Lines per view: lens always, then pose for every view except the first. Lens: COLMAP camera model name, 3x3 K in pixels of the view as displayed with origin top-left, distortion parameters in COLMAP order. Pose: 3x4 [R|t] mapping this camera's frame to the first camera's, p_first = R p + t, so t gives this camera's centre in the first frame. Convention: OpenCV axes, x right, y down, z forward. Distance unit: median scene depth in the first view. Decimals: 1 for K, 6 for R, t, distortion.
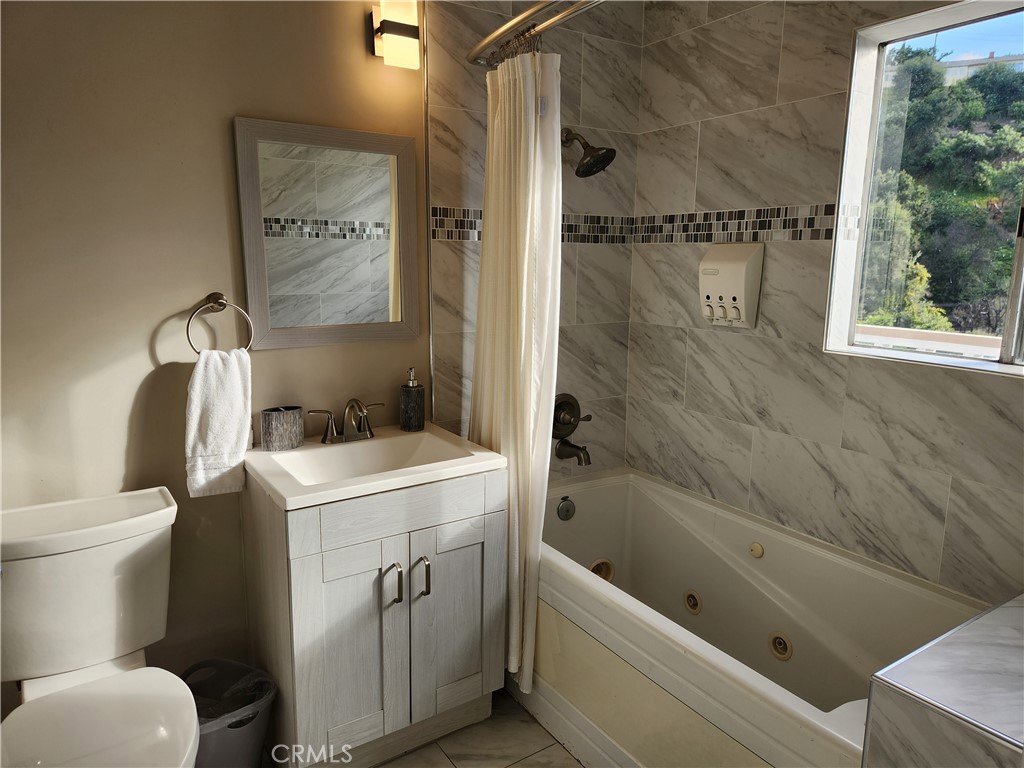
lens RADIAL K [[684.0, 0, 508.5], [0, 684.0, 388.0], [0, 0, 1]] dist [0.045980, -0.033284]
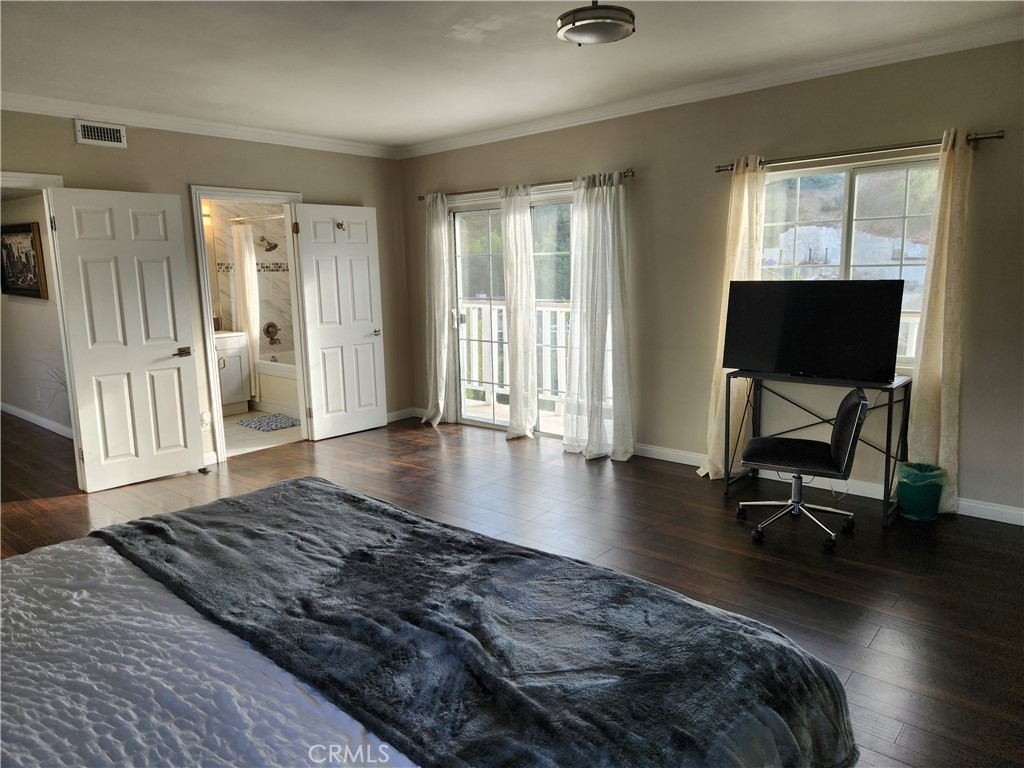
lens RADIAL K [[684.0, 0, 516.9], [0, 684.0, 382.0], [0, 0, 1]] dist [0.045980, -0.033284]
pose [[0.954483, -0.071954, 0.289455, 0.261357], [0.079911, 0.996678, -0.015751, 0.474598], [-0.287360, 0.038165, 0.957062, -2.561131]]
